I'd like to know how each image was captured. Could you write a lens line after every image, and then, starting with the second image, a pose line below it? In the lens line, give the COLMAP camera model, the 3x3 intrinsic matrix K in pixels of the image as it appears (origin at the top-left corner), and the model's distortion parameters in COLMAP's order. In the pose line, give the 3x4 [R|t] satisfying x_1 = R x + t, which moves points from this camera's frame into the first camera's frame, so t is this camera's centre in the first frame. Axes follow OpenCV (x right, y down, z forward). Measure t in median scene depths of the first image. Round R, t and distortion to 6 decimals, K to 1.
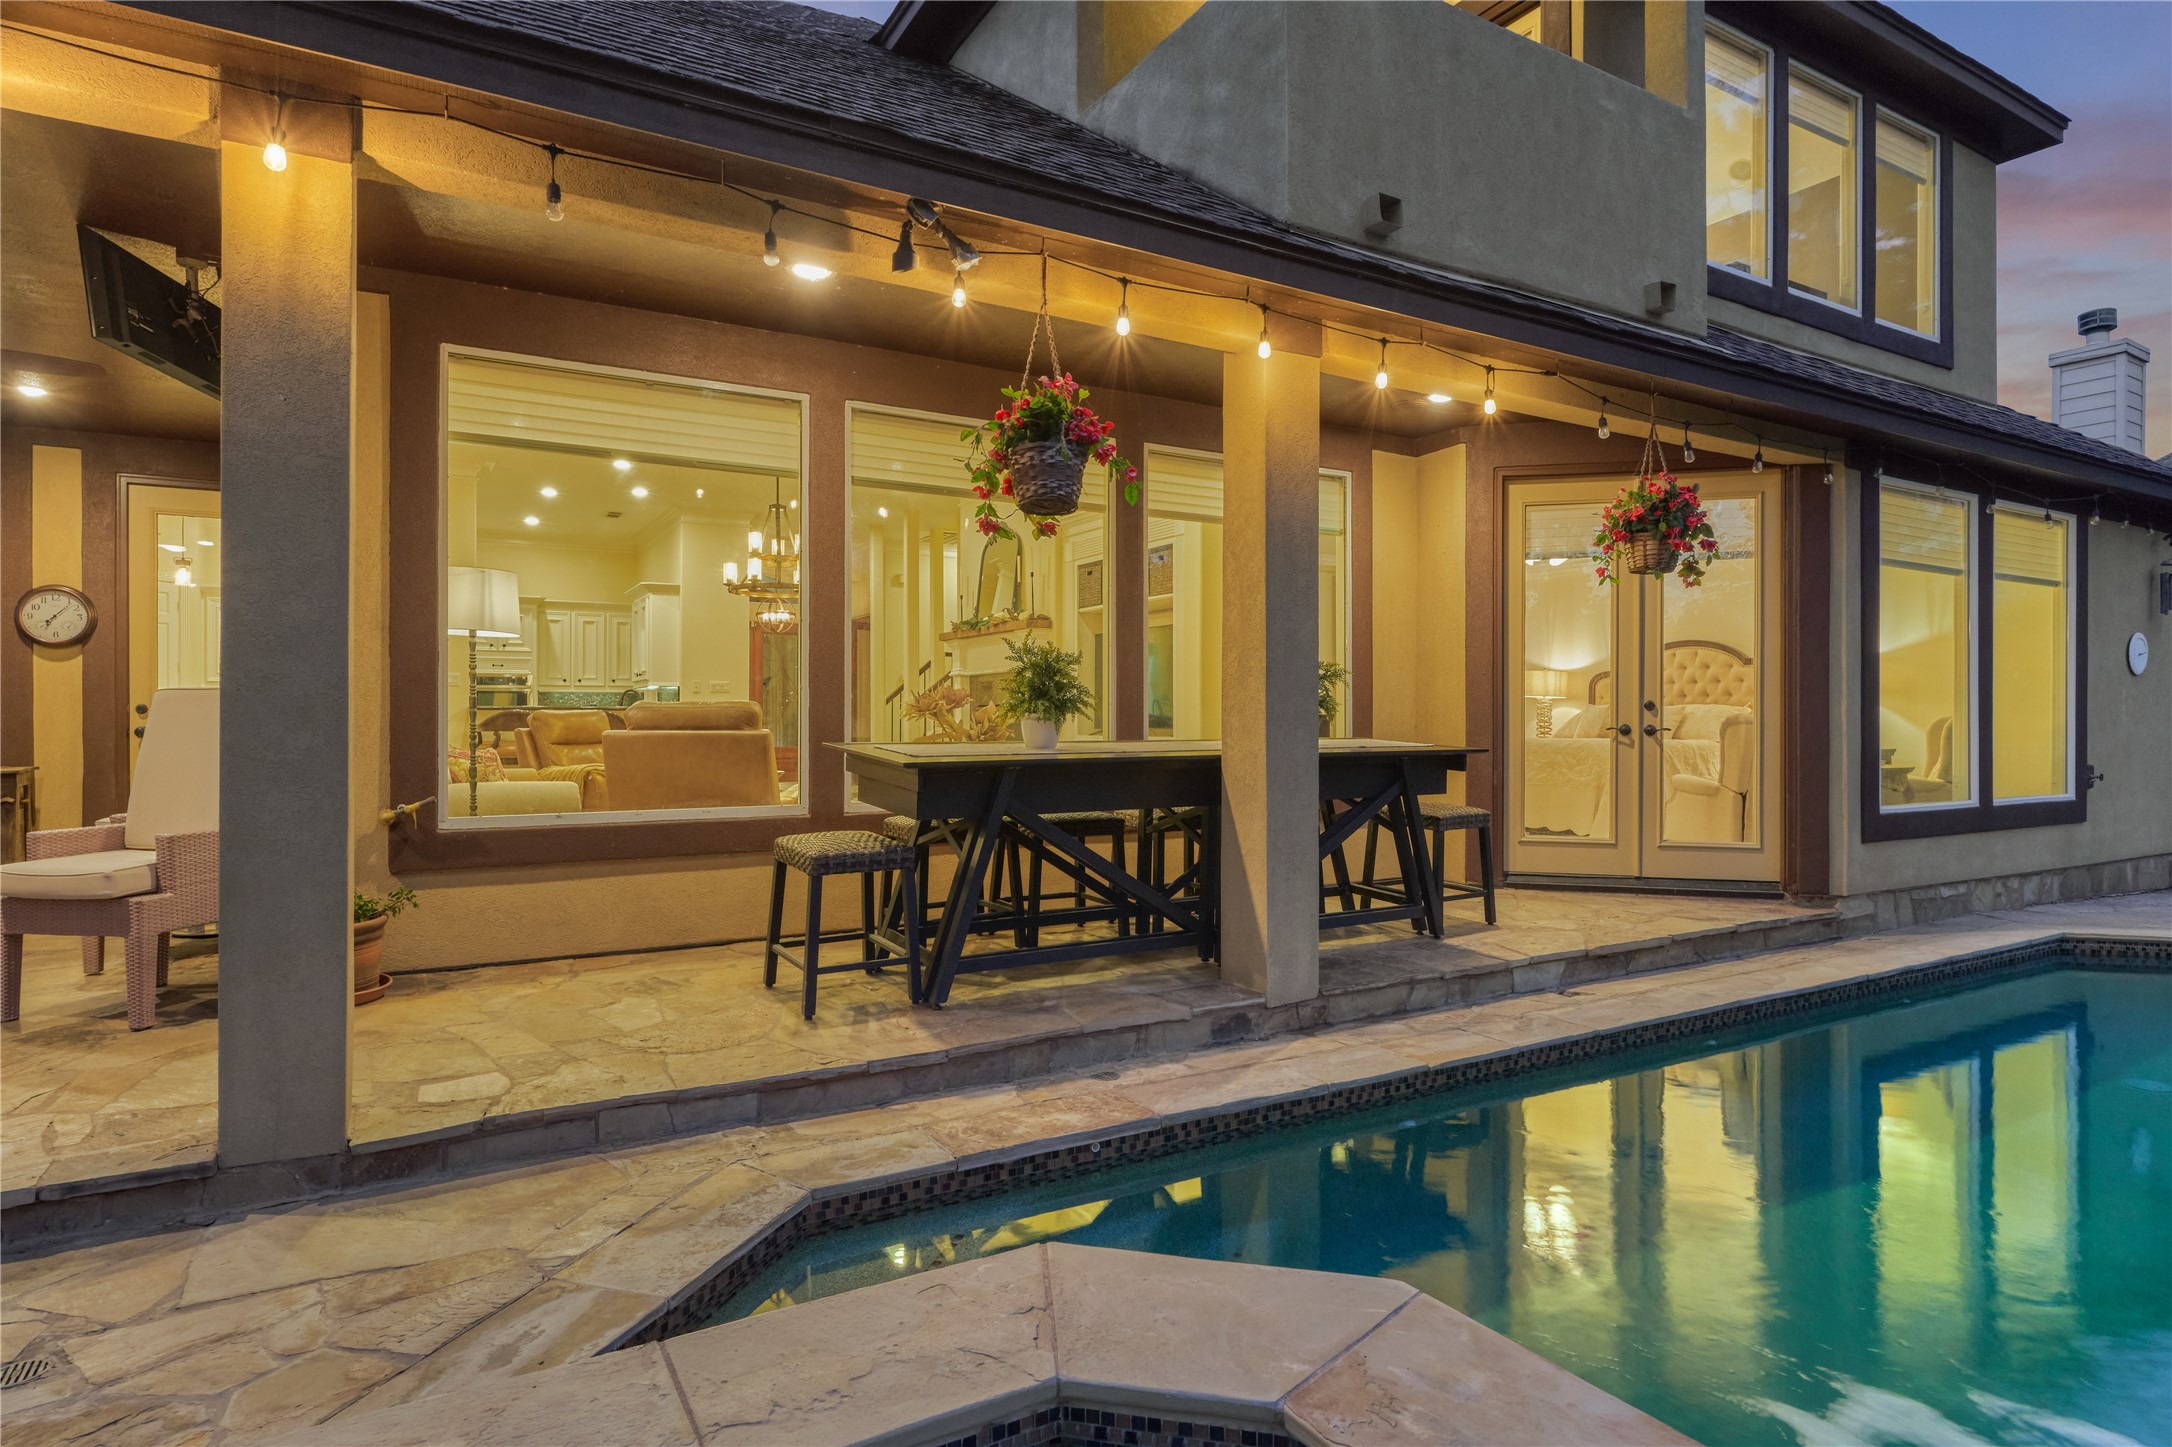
lens RADIAL K [[1173.3, 0, 1097.8], [0, 1173.3, 719.9], [0, 0, 1]] dist [-0.005151, -0.000988]
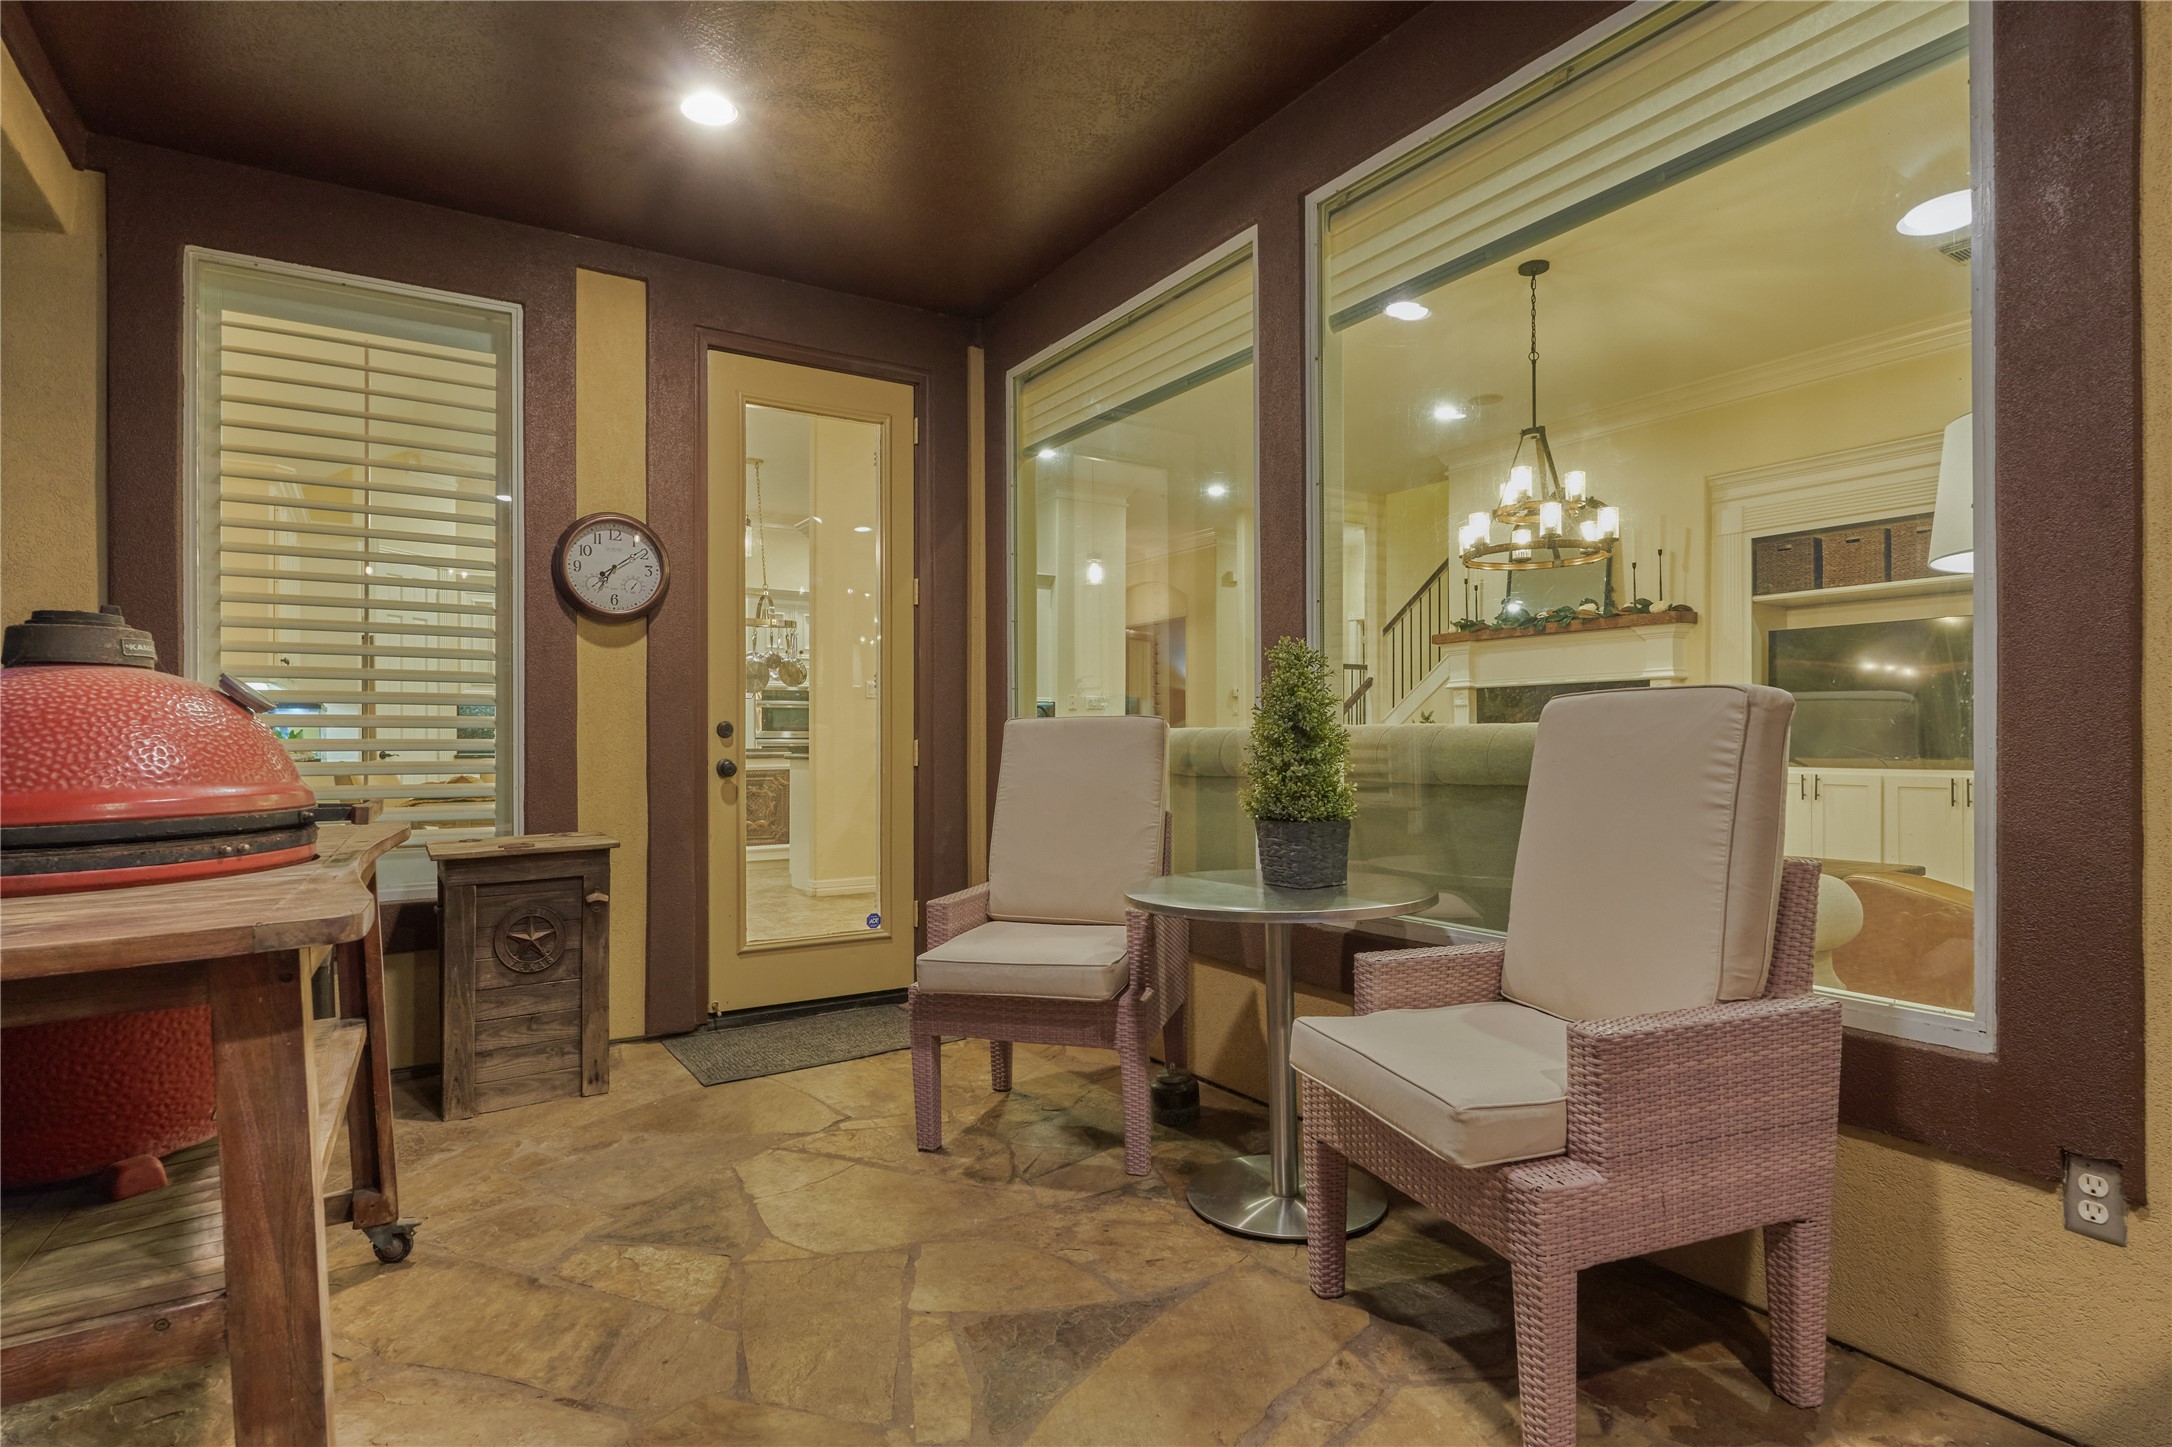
lens RADIAL K [[1116.9, 0, 1077.7], [0, 1116.9, 733.9], [0, 0, 1]] dist [-0.005051, -0.000844]
pose [[0.999668, 0.000717, 0.025772, -0.817356], [-0.000572, 0.999984, -0.005630, -0.005684], [-0.025776, 0.005613, 0.999652, 0.540493]]
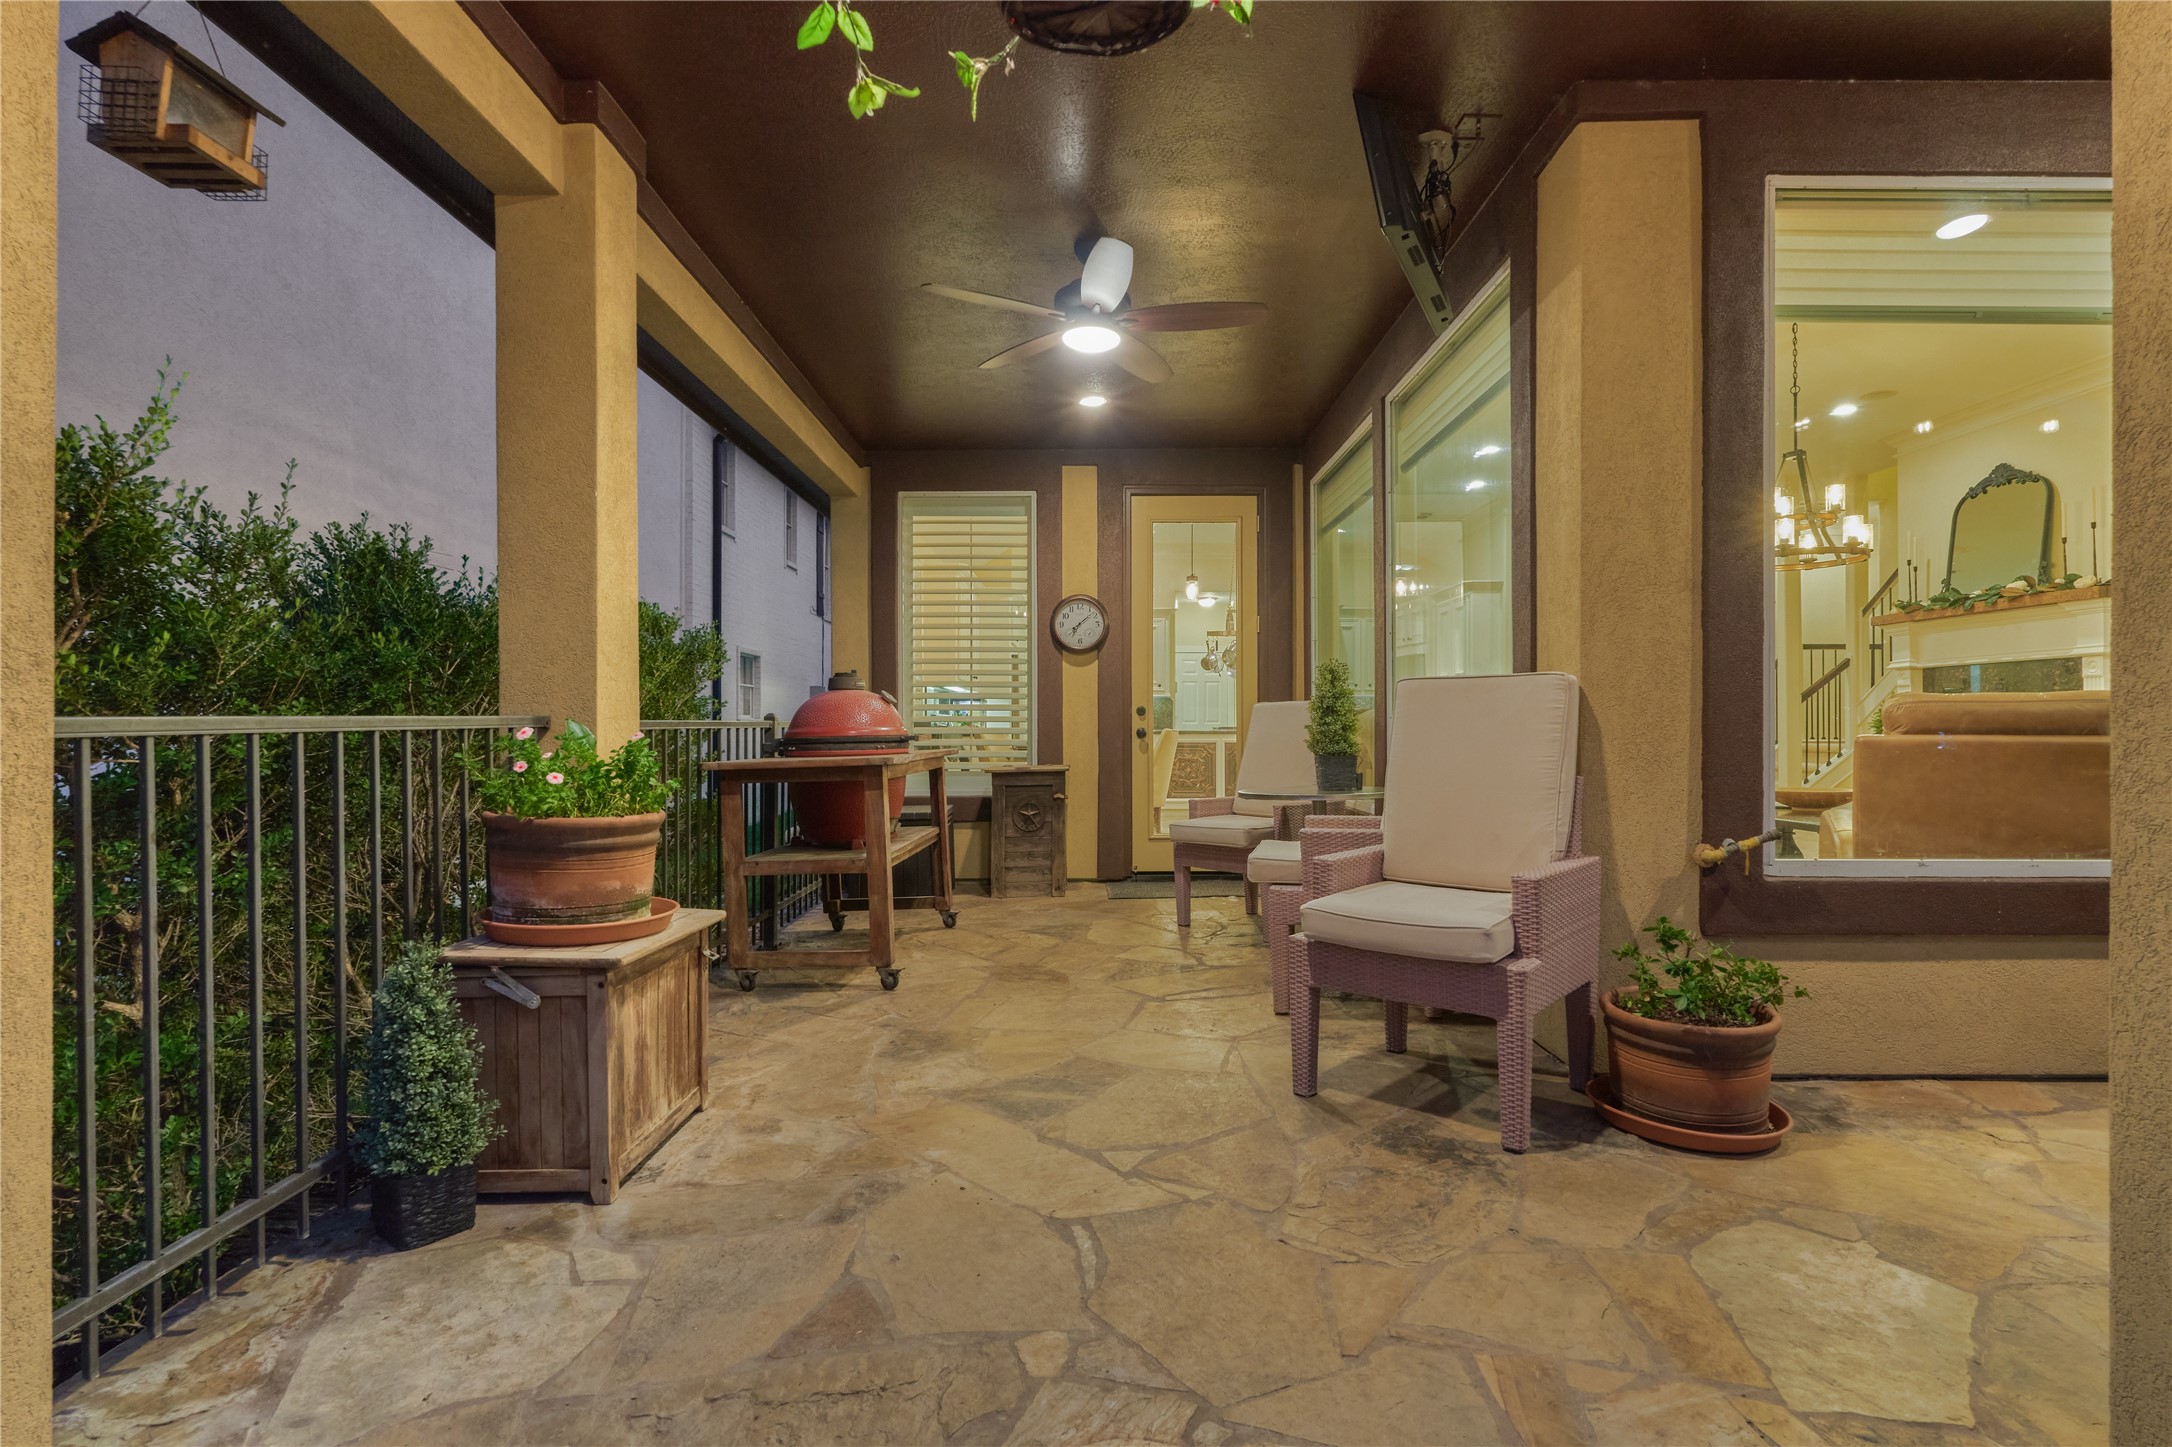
lens RADIAL K [[1073.4, 0, 1083.0], [0, 1073.4, 722.0], [0, 0, 1]] dist [-0.001346, -0.000308]
pose [[0.857252, 0.000047, -0.514897, -0.465697], [-0.002071, 0.999992, -0.003357, 0.004216], [0.514893, 0.003945, 0.857246, 0.198227]]
